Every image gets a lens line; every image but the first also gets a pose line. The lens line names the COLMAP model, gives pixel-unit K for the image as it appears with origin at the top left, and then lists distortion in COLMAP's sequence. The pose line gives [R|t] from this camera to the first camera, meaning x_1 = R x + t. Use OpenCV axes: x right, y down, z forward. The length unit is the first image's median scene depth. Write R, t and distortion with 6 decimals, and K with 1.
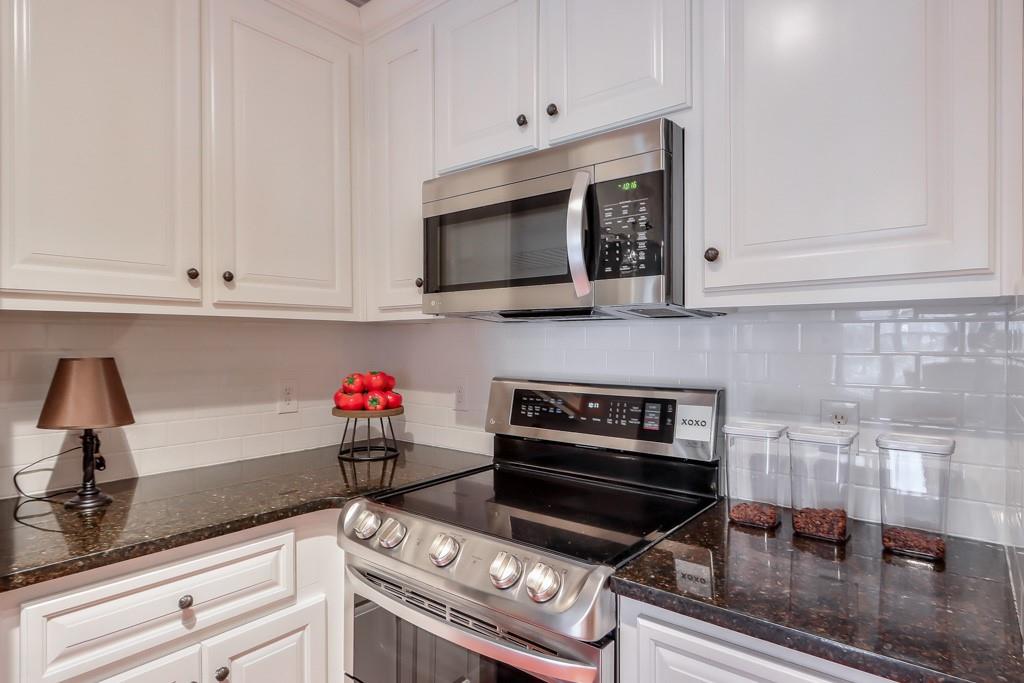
lens RADIAL K [[567.9, 0, 523.2], [0, 567.9, 347.8], [0, 0, 1]] dist [-0.000193, 0.002358]
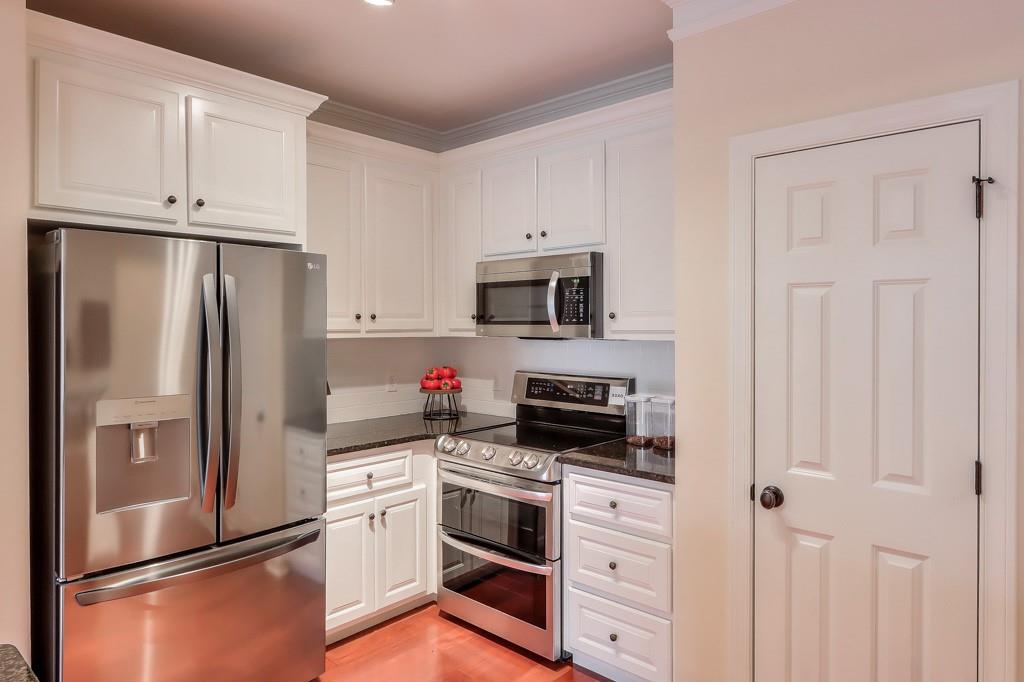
lens RADIAL K [[623.5, 0, 526.7], [0, 623.5, 325.2], [0, 0, 1]] dist [0.005604, 0.000209]
pose [[0.997857, -0.000806, -0.065424, 0.130678], [0.000120, 0.999945, -0.010496, -0.082578], [0.065429, 0.010466, 0.997802, -1.105503]]
